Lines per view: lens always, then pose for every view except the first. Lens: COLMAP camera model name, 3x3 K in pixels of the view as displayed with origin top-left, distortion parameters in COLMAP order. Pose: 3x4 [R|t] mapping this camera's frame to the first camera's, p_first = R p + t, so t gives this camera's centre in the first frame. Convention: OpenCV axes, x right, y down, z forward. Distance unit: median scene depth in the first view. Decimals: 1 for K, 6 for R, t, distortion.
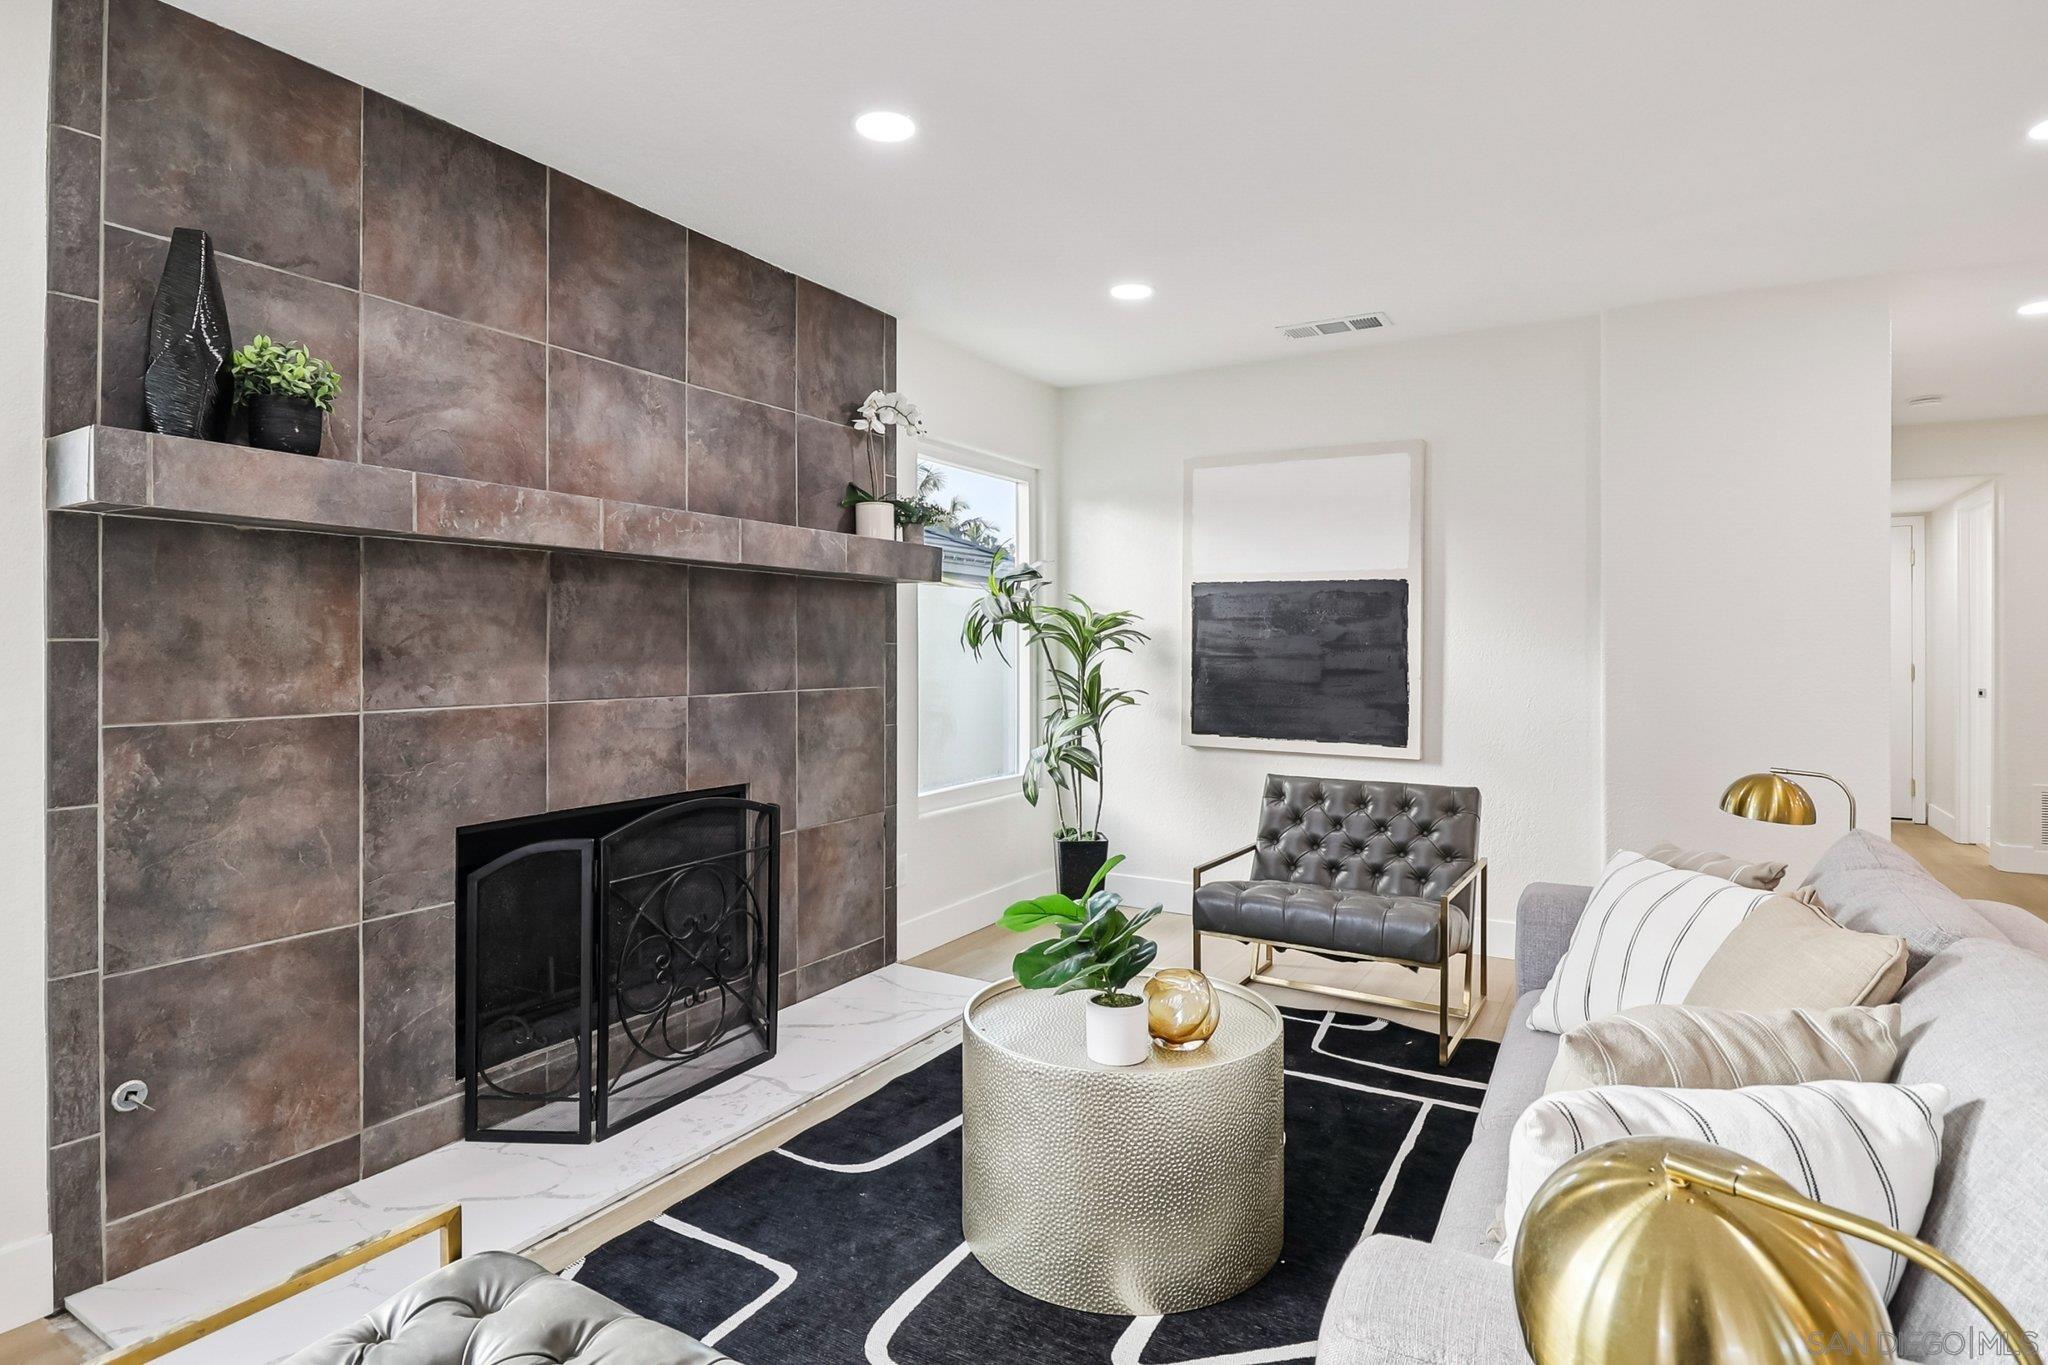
lens RADIAL K [[1053.5, 0, 1026.4], [0, 1053.5, 646.8], [0, 0, 1]] dist [0.001567, -0.011953]
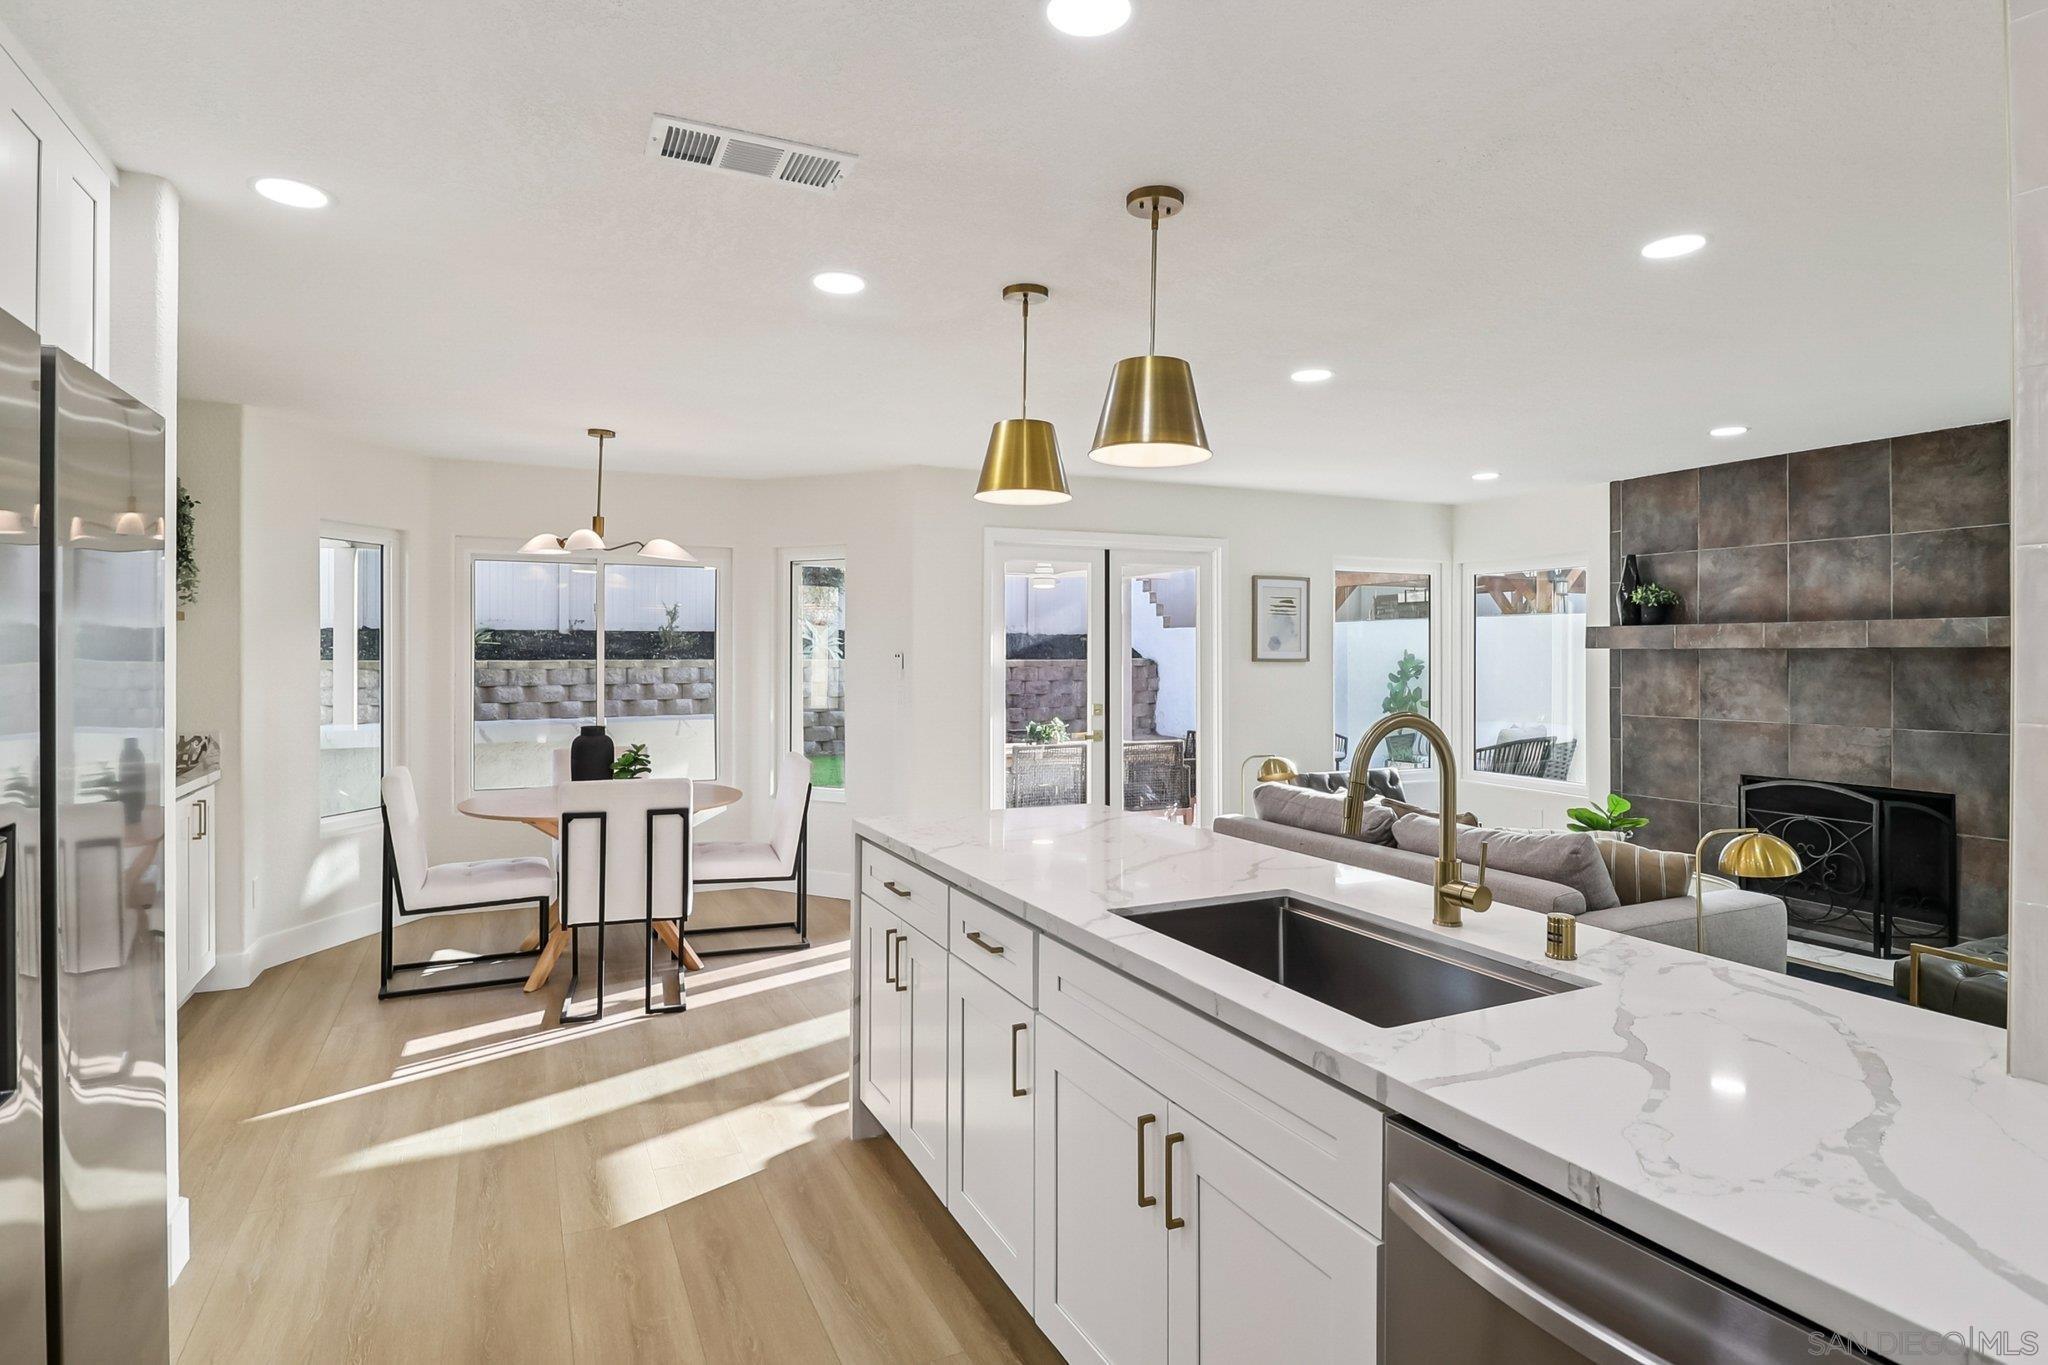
lens RADIAL K [[1081.0, 0, 1023.7], [0, 1081.0, 650.8], [0, 0, 1]] dist [0.003525, -0.014318]
pose [[-0.553429, -0.006609, -0.832870, 1.909968], [-0.002917, 0.999978, -0.005996, -0.062622], [0.832891, -0.000889, -0.553436, 0.864793]]
